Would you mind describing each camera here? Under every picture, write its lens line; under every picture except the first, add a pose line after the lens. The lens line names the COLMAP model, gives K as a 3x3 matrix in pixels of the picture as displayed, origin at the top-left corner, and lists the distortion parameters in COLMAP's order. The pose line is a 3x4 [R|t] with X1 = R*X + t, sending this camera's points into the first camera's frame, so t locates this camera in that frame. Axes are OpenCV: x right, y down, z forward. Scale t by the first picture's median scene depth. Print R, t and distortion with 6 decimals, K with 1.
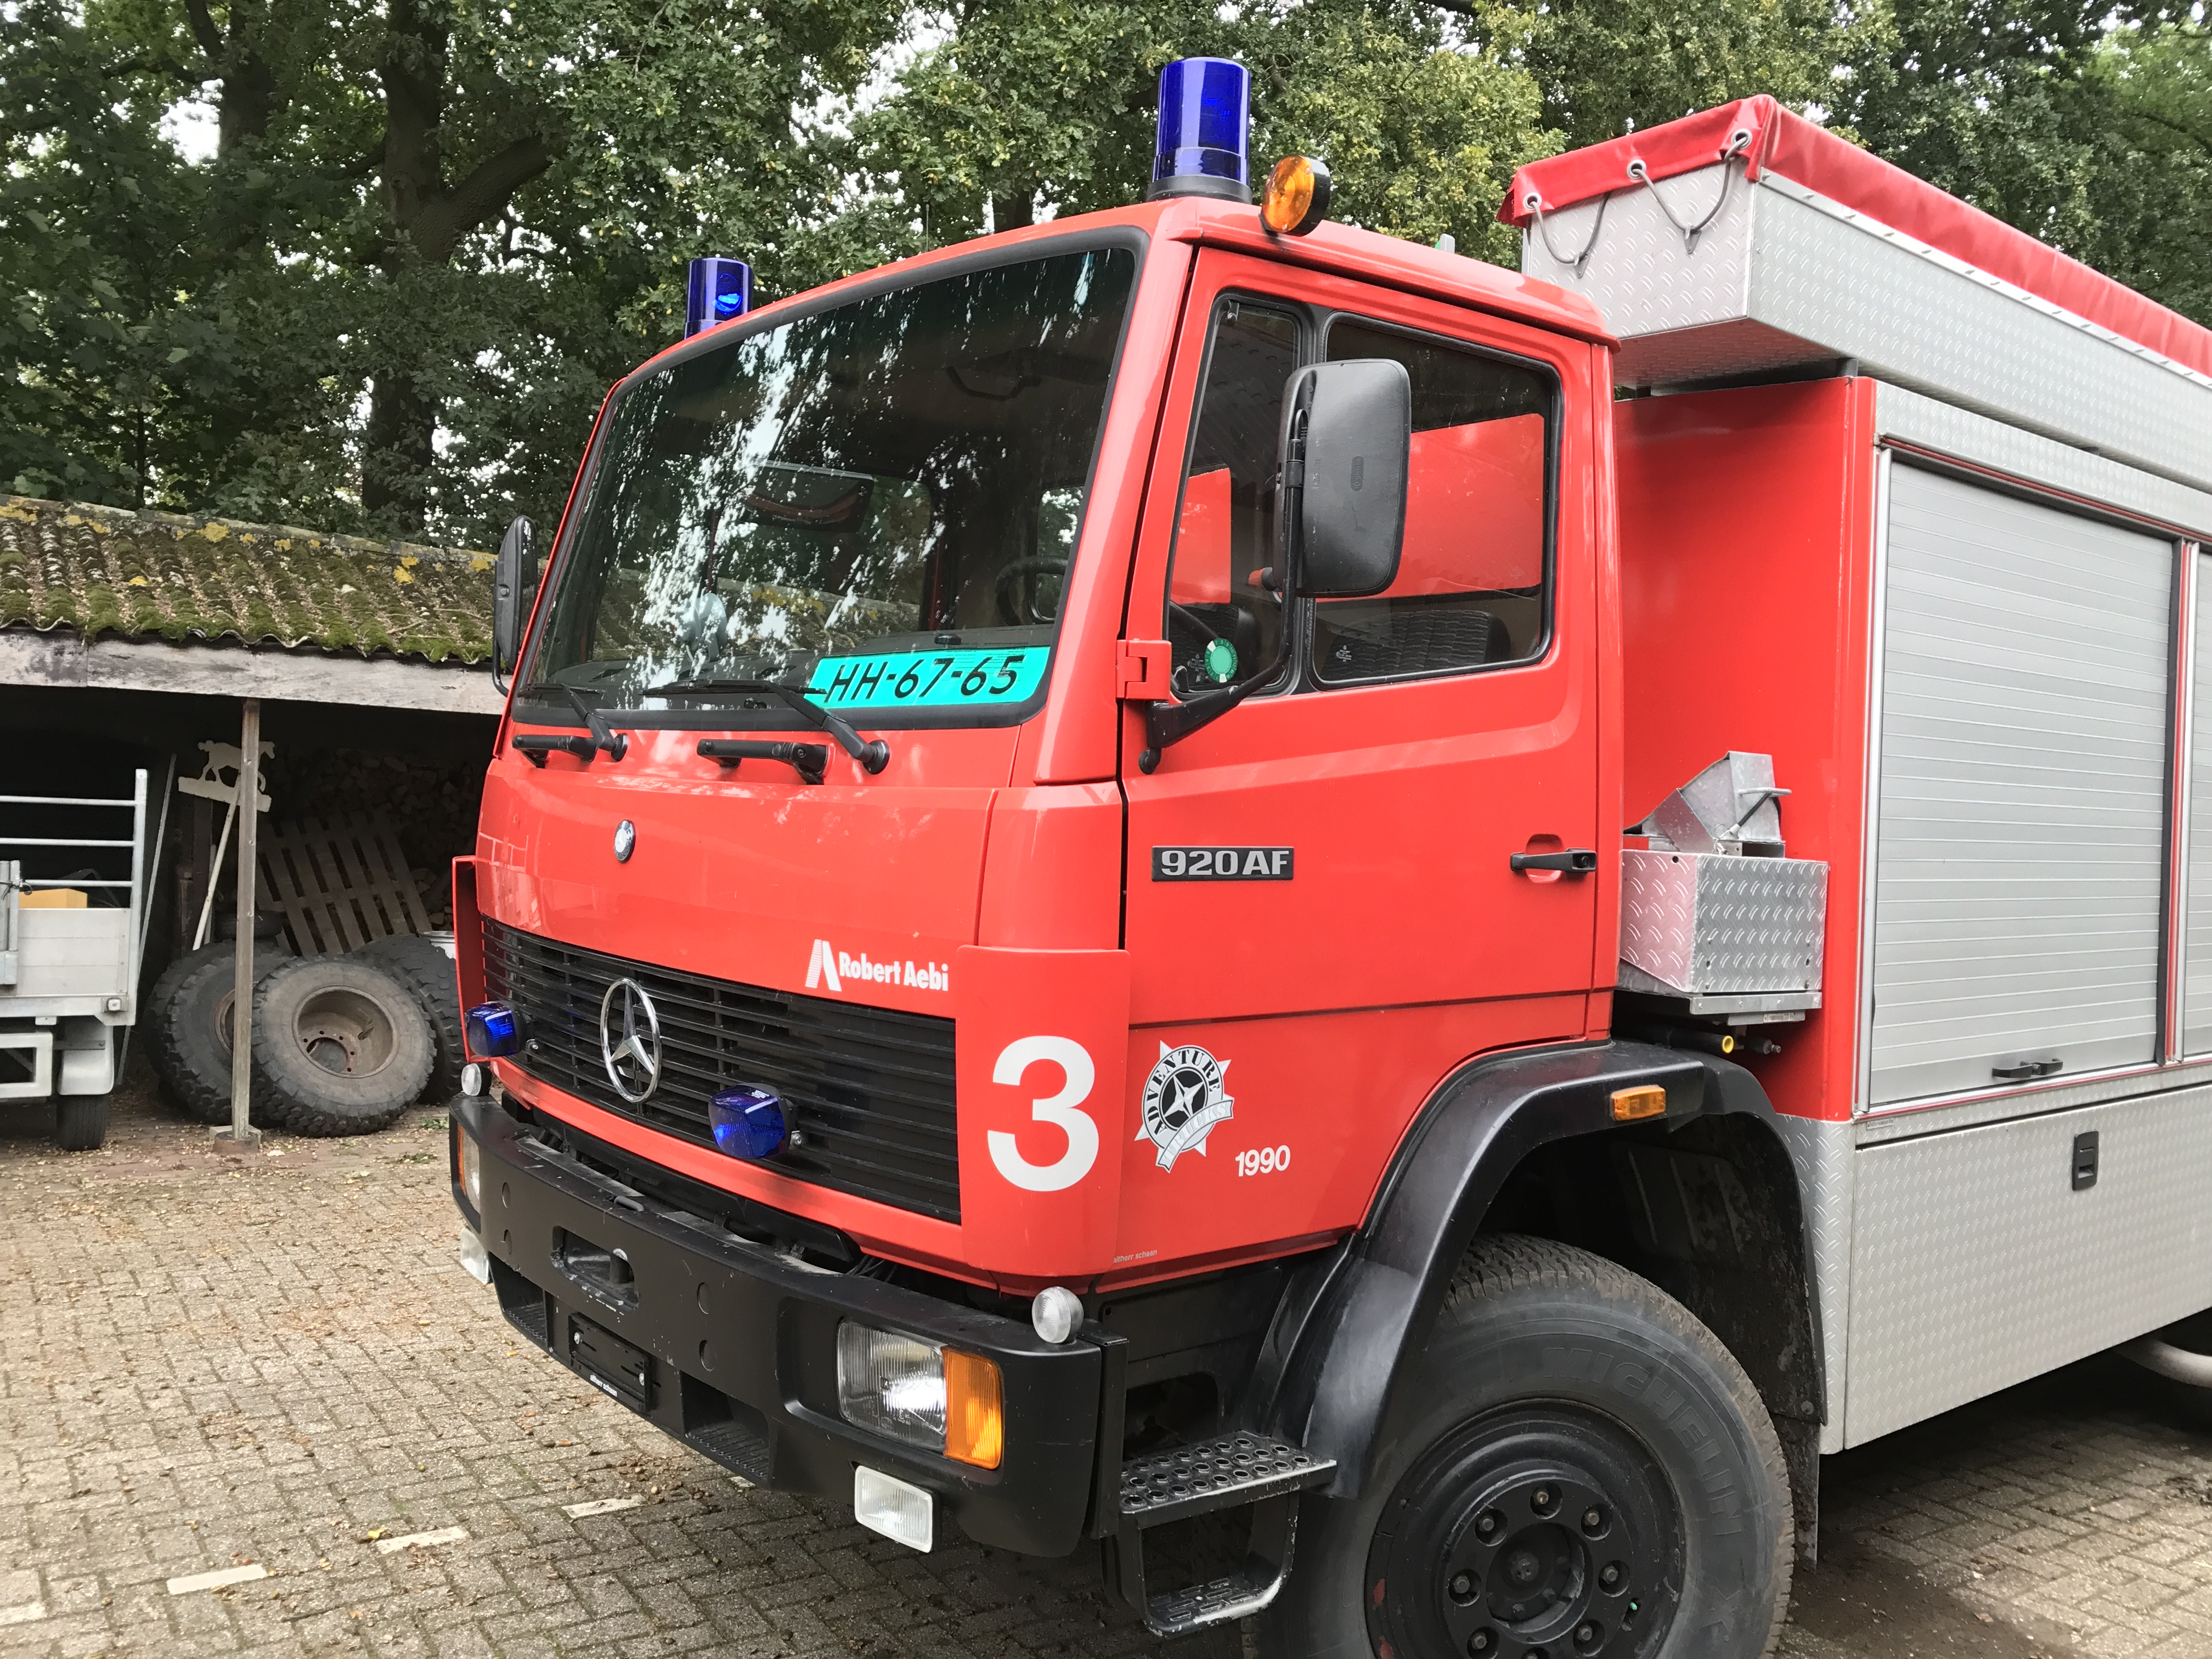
lens RADIAL K [[1858.9, 0, 1112.1], [0, 1858.9, 794.4], [0, 0, 1]] dist [0.007585, -0.001244]
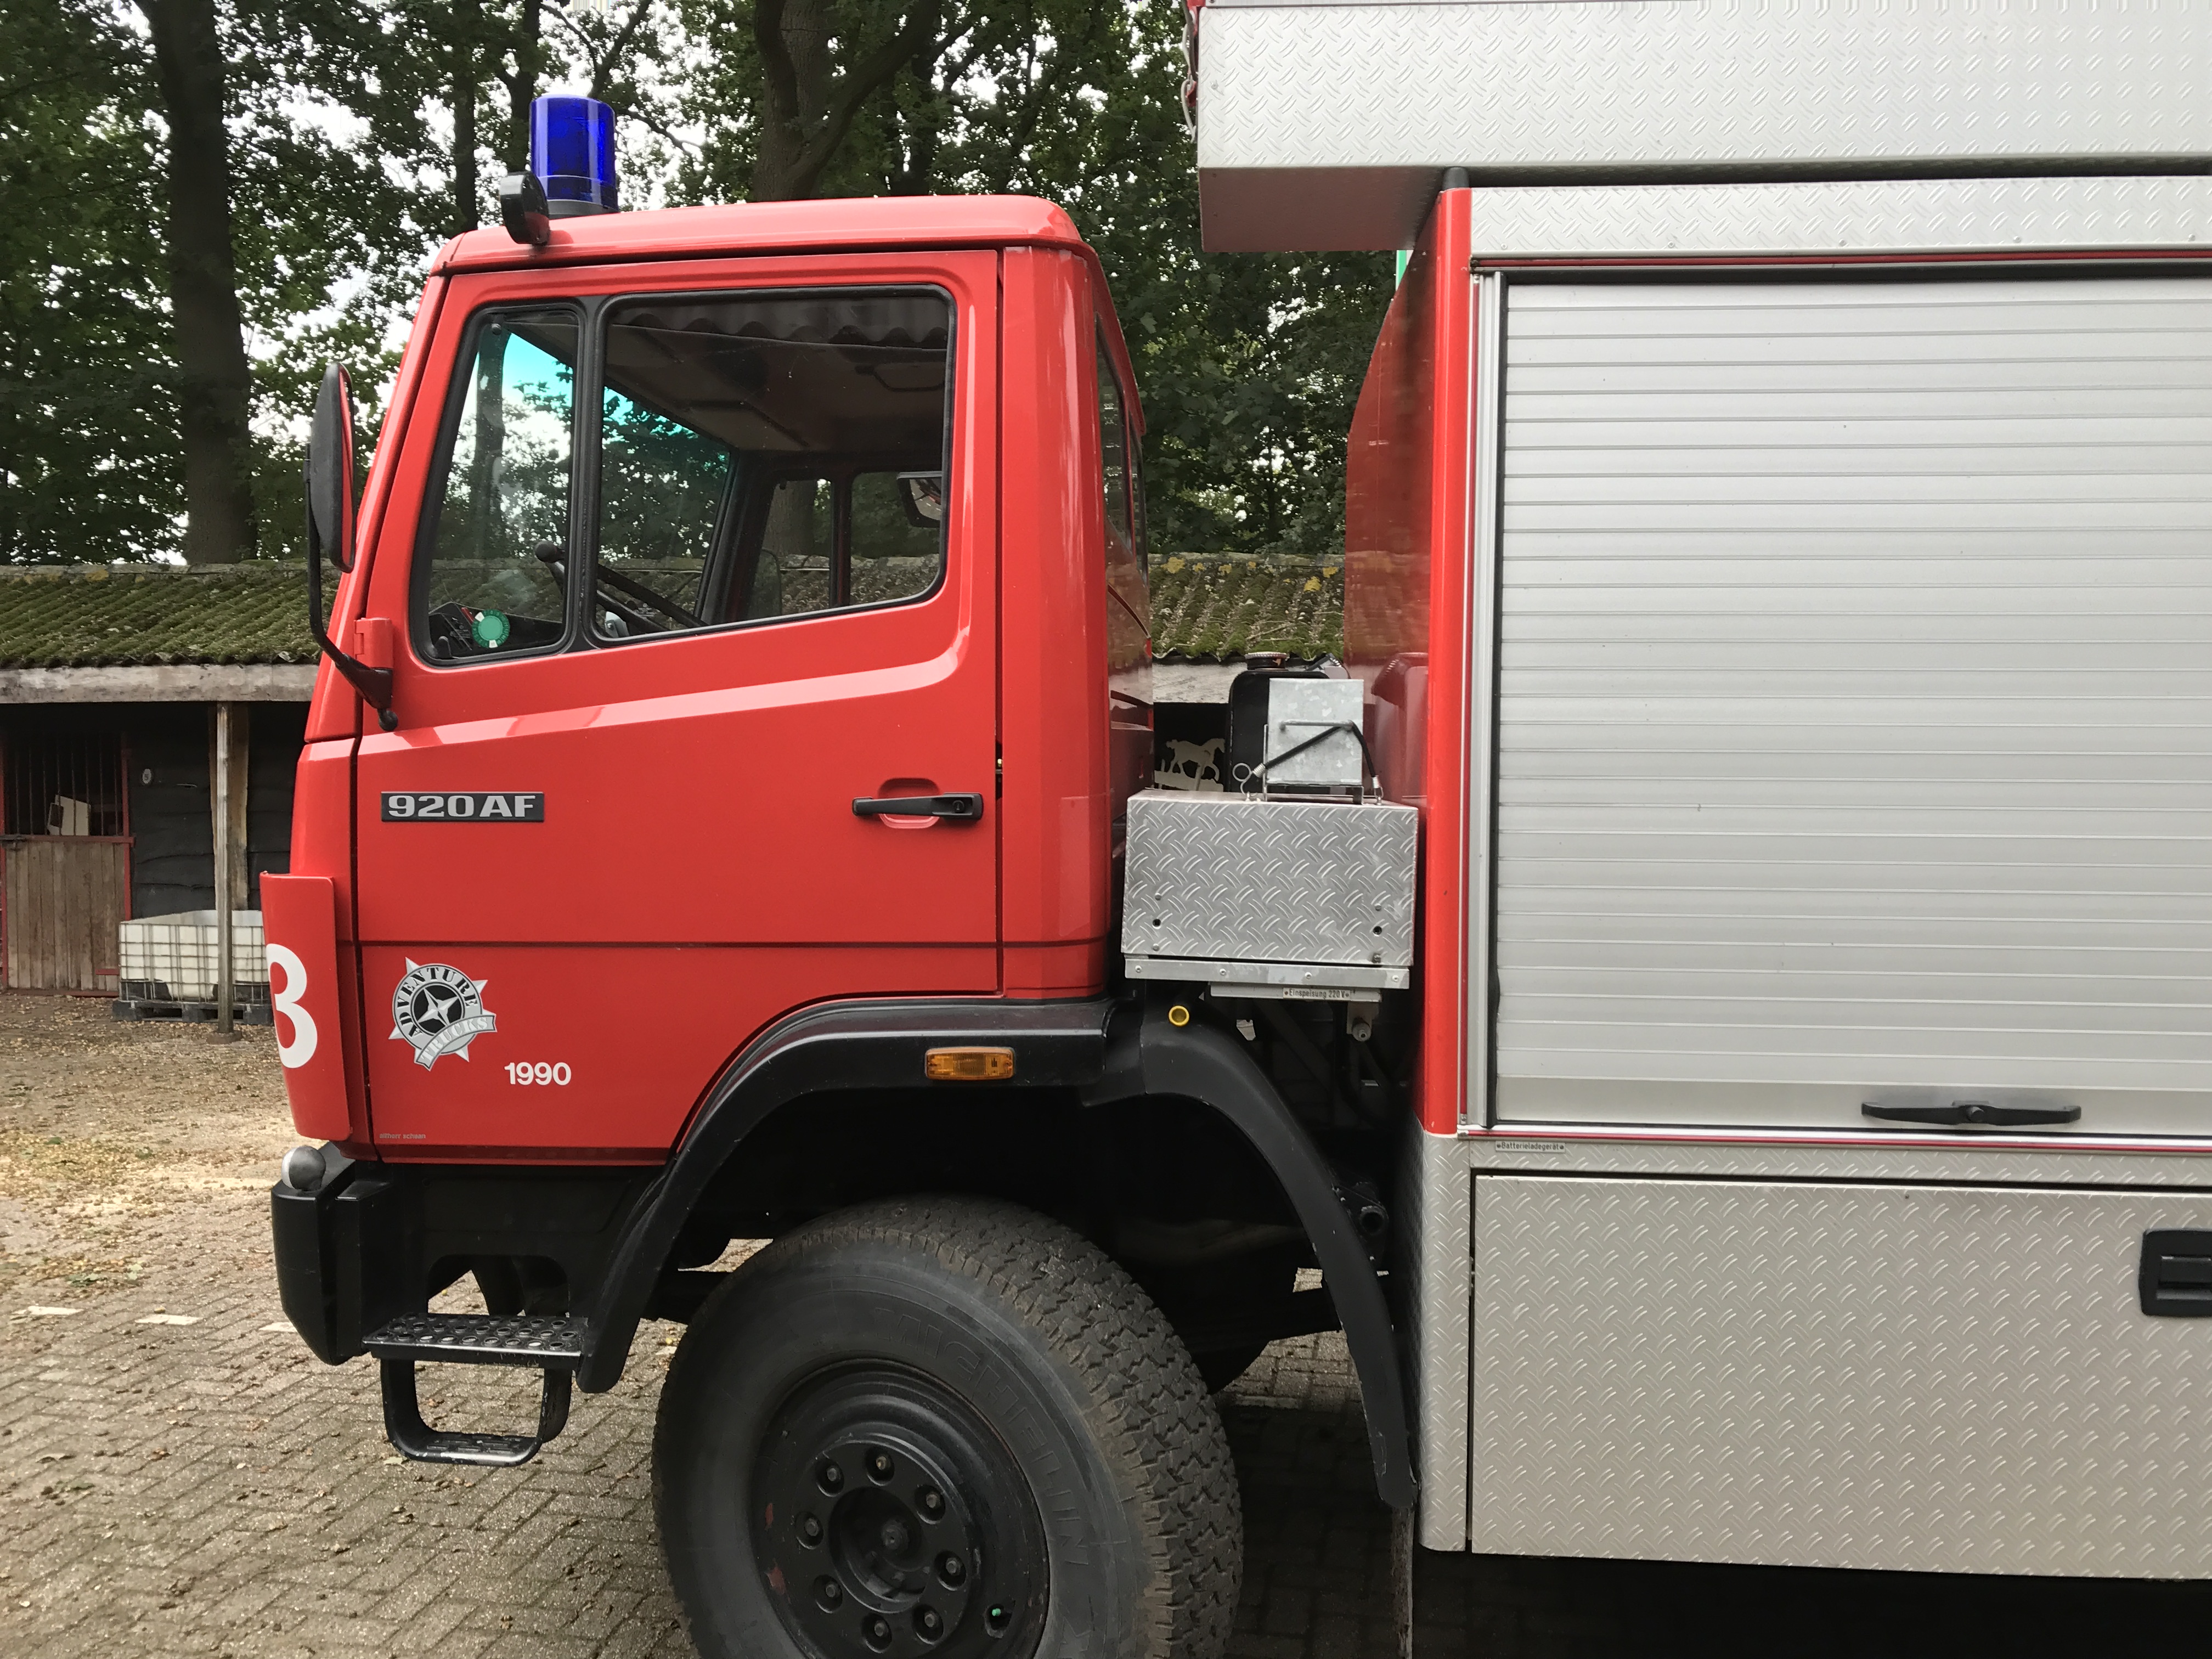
lens RADIAL K [[1827.1, 0, 1106.0], [0, 1827.1, 829.5], [0, 0, 1]] dist [0.062275, -0.078684]
pose [[0.713281, -0.005854, -0.700854, 0.955780], [0.021459, 0.999679, 0.013489, 0.037256], [0.700549, -0.024661, 0.713178, 0.395509]]
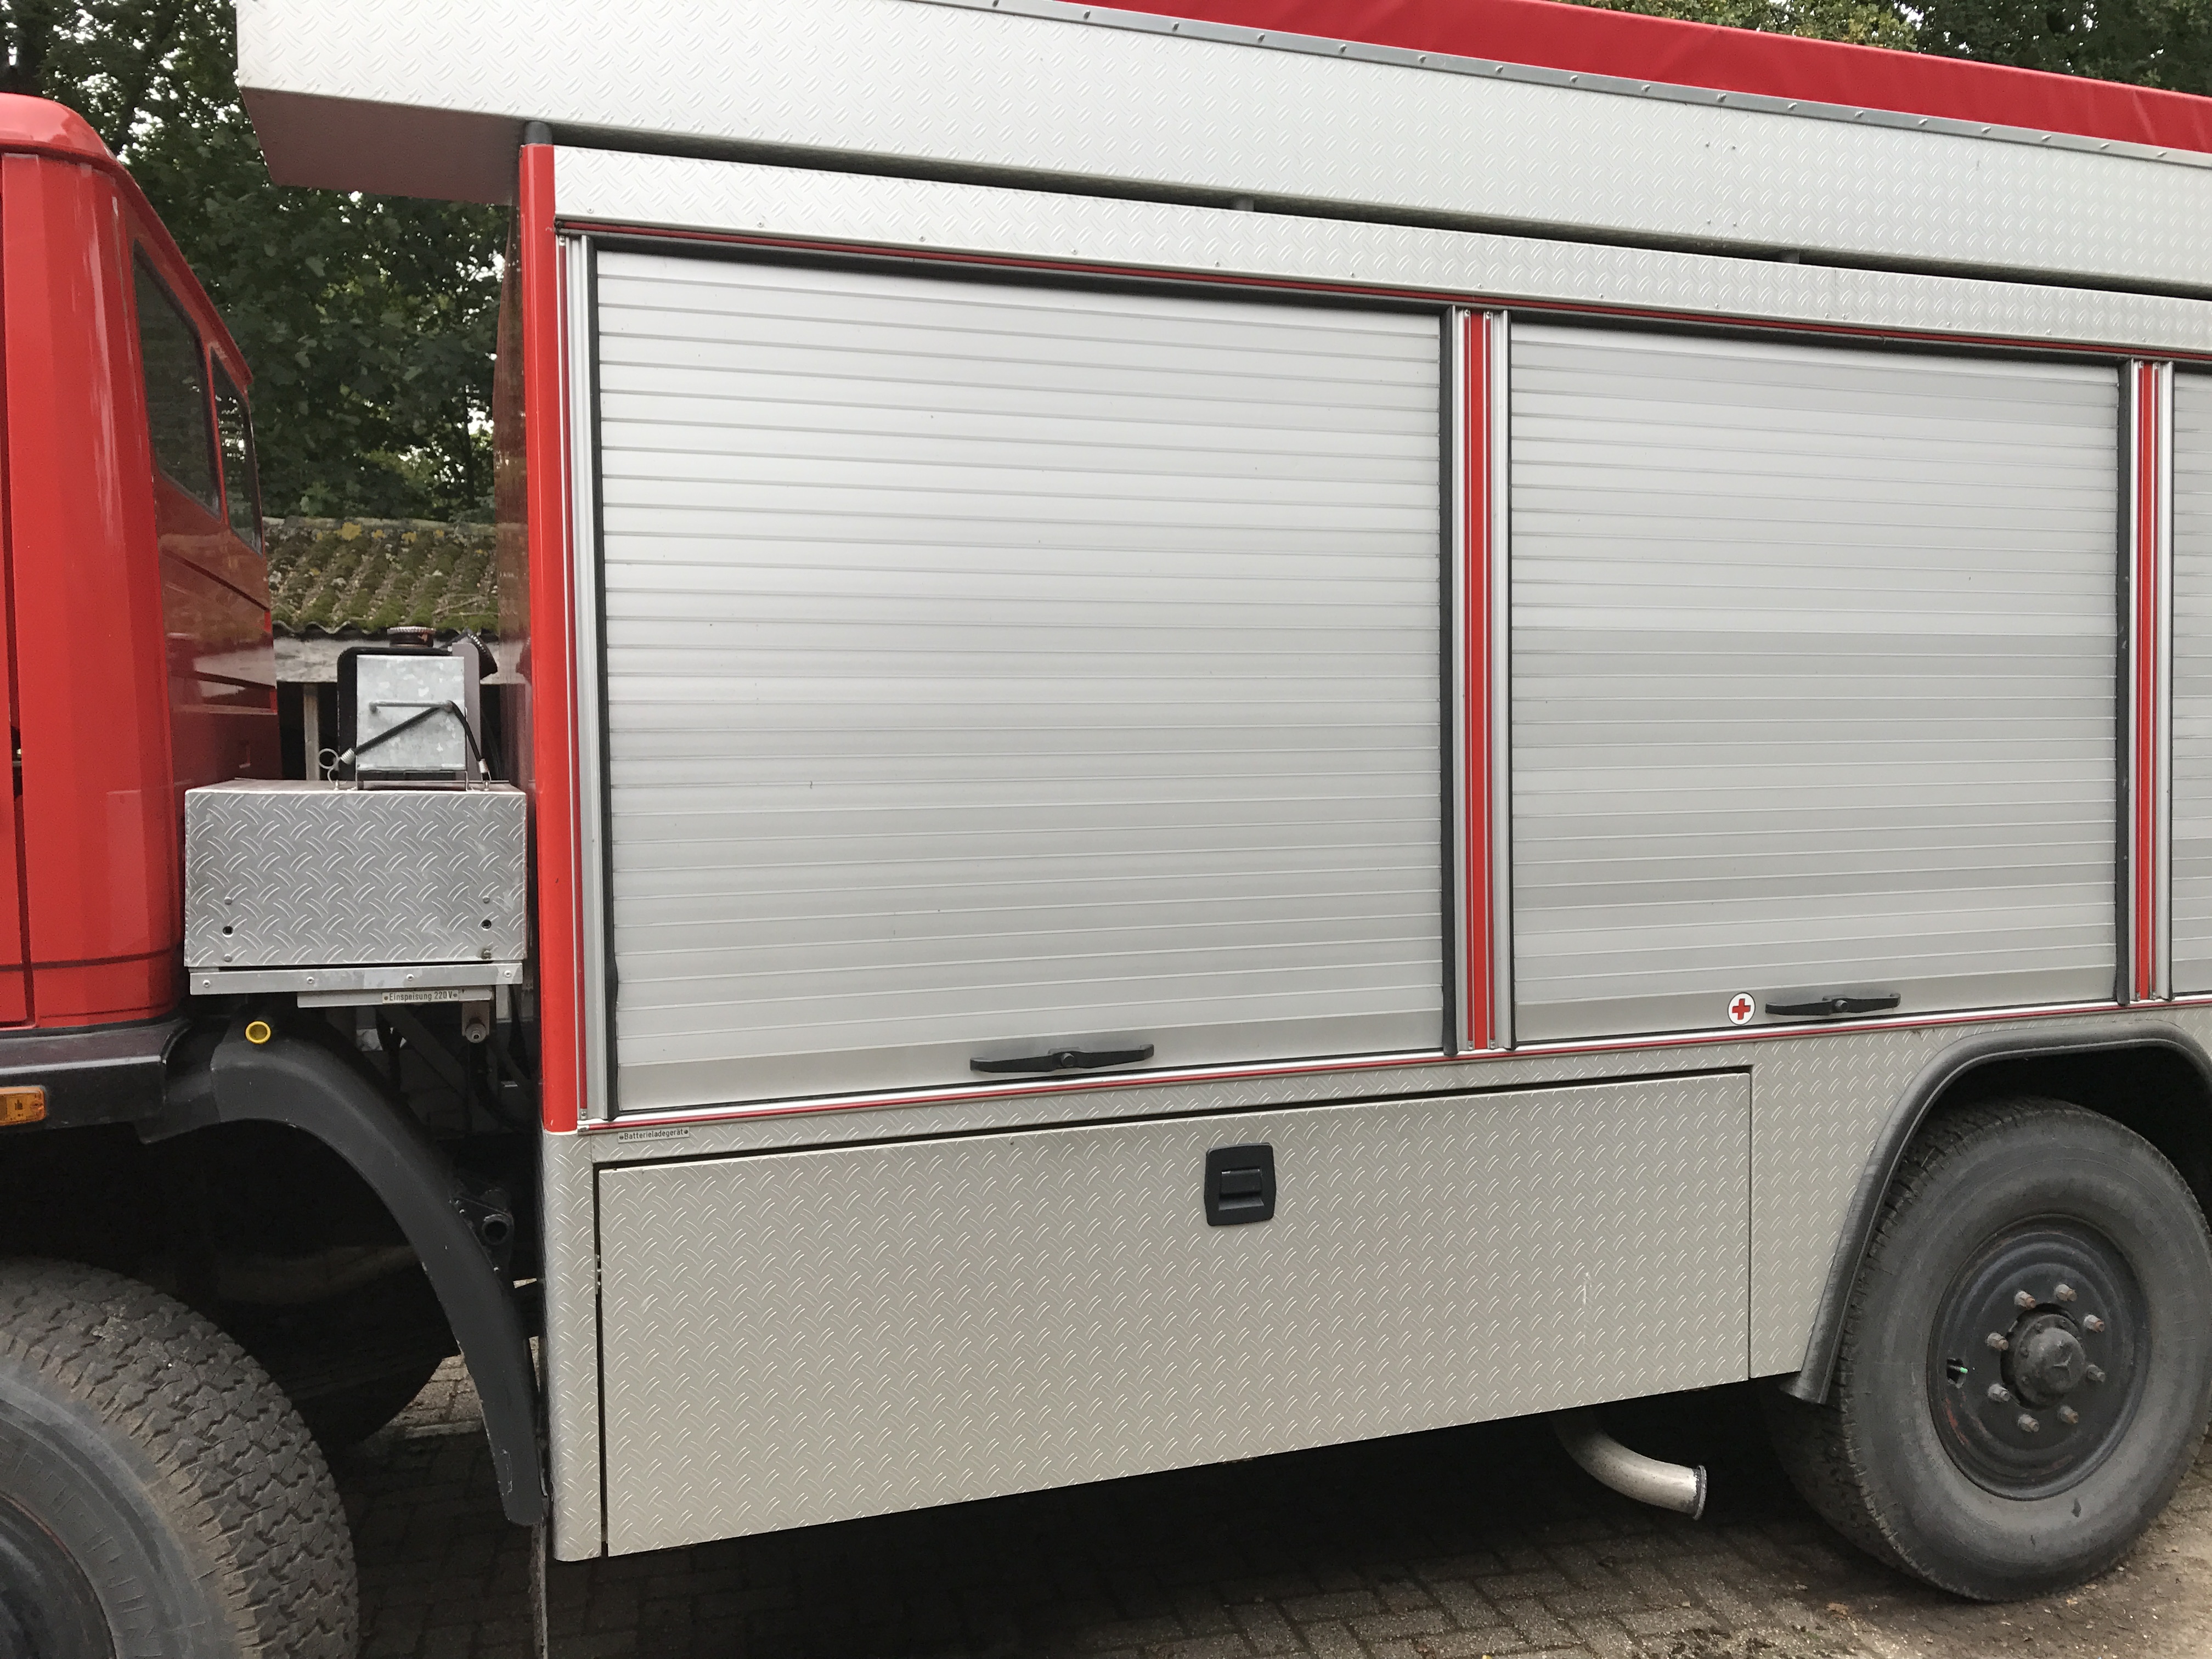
lens RADIAL K [[1839.8, 0, 1106.0], [0, 1839.8, 829.5], [0, 0, 1]] dist [0.053120, -0.060404]
pose [[0.929866, -0.029746, -0.366693, 1.003619], [0.047272, 0.998124, 0.038903, 0.038338], [0.364848, -0.053509, 0.929528, 0.438294]]
